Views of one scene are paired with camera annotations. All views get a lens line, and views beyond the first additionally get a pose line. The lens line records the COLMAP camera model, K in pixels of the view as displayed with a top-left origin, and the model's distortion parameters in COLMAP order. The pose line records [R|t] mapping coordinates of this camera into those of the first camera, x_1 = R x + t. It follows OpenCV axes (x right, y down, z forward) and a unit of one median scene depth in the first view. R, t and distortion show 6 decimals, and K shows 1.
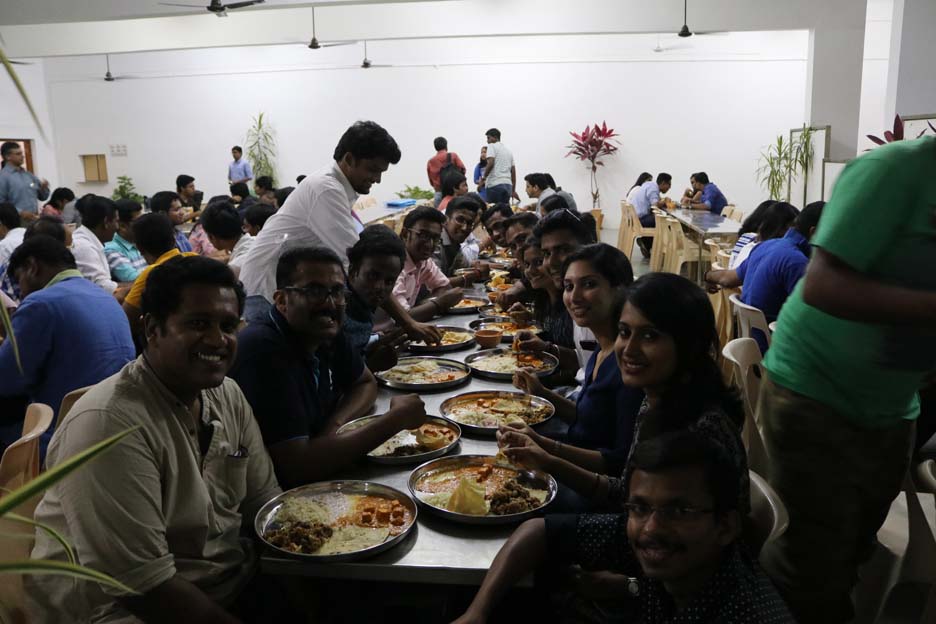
lens RADIAL K [[795.2, 0, 466.9], [0, 795.2, 305.0], [0, 0, 1]] dist [-0.066321, 0.020413]
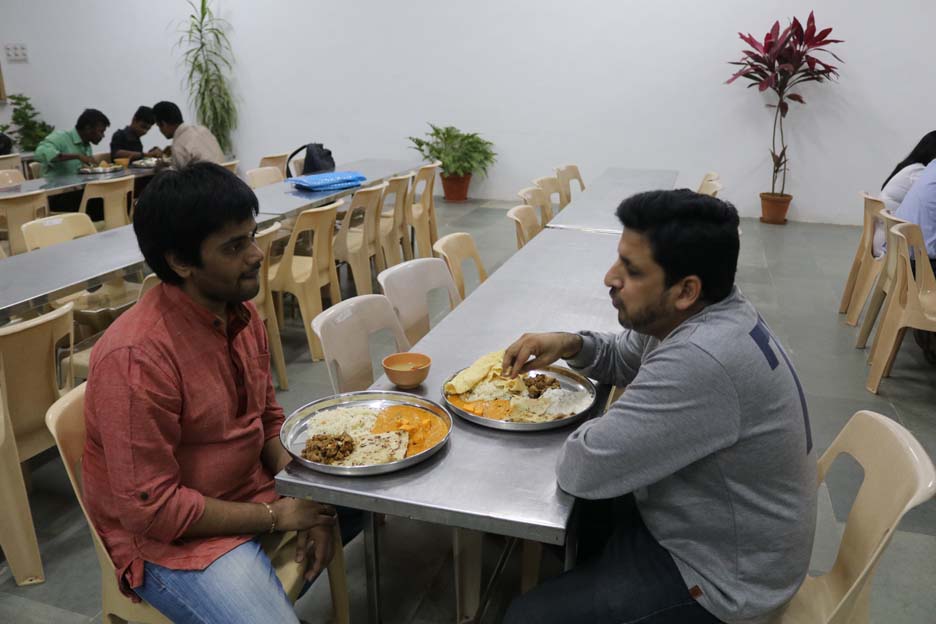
lens RADIAL K [[795.2, 0, 467.6], [0, 795.2, 310.9], [0, 0, 1]] dist [-0.066321, 0.020413]
pose [[0.985395, 0.071464, -0.154561, 0.098641], [-0.055252, 0.992748, 0.106763, -0.174340], [0.161070, -0.096664, 0.982198, 0.941835]]
